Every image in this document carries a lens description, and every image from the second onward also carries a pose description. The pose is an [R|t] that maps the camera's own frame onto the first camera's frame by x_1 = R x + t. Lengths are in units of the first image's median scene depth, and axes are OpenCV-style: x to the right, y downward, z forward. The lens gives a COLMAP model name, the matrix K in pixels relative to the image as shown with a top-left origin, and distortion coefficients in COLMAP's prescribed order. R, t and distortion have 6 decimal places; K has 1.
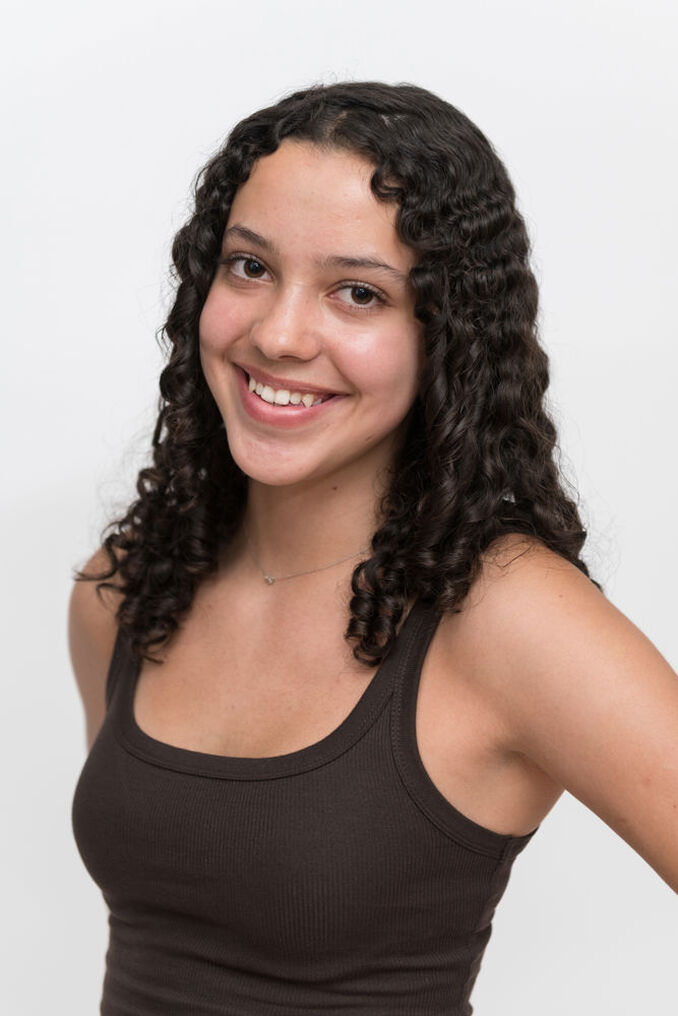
lens RADIAL K [[2728.3, 0, 339.0], [0, 2728.3, 508.0], [0, 0, 1]] dist [-0.908951, 0.132902]
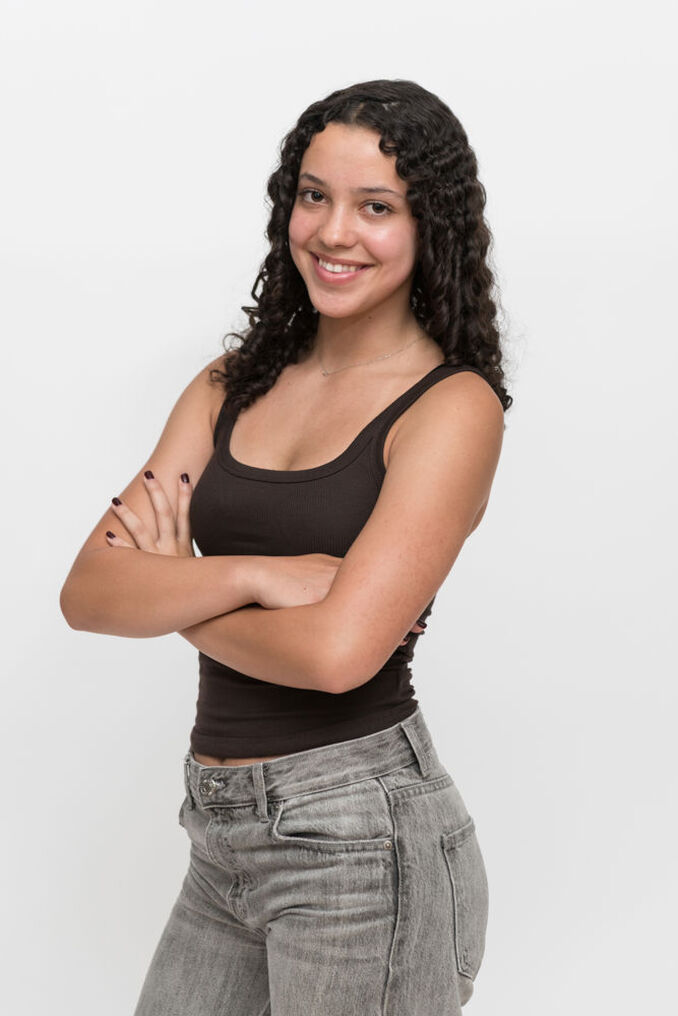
lens RADIAL K [[2025.5, 0, 339.0], [0, 2025.5, 508.0], [0, 0, 1]] dist [-0.399949, -0.016074]
pose [[0.997625, -0.061972, -0.030048, 0.009774], [0.064196, 0.994741, 0.079808, 0.010174], [0.024945, -0.081548, 0.996357, -0.322806]]
